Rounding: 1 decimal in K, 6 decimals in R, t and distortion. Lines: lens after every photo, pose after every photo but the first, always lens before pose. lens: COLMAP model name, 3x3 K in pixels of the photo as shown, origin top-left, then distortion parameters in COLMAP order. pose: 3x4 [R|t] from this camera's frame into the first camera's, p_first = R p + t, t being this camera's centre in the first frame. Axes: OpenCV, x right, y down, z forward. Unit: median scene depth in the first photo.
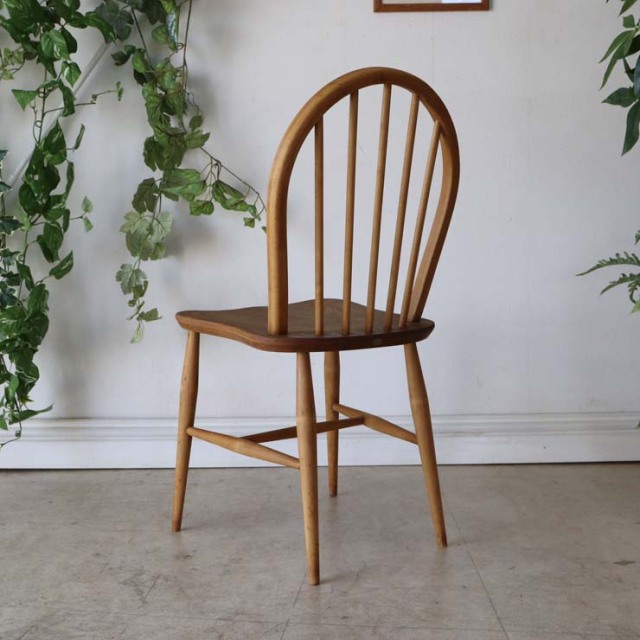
lens RADIAL K [[981.5, 0, 317.4], [0, 981.5, 335.4], [0, 0, 1]] dist [-0.088422, 0.000000]
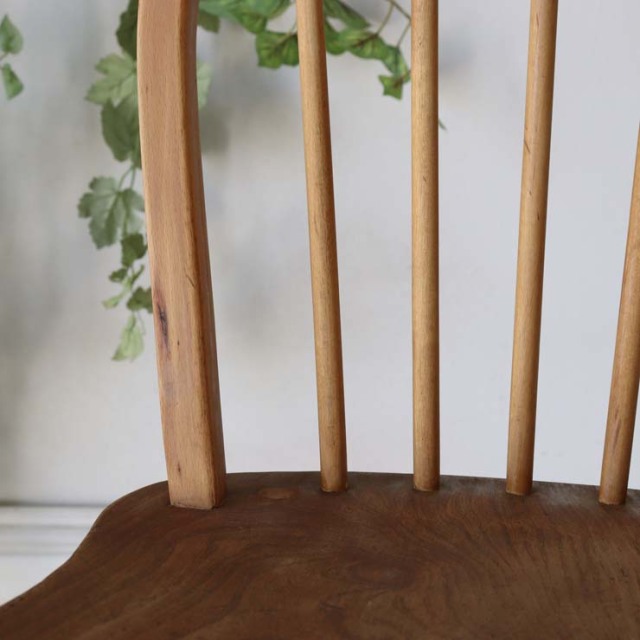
lens RADIAL K [[1265.7, 0, 323.4], [0, 1265.7, 321.4], [0, 0, 1]] dist [0.028340, 0.000000]
pose [[0.999808, 0.018350, 0.006912, -0.100929], [-0.018847, 0.996590, 0.080333, -0.056878], [-0.005414, -0.080448, 0.996744, 0.437963]]
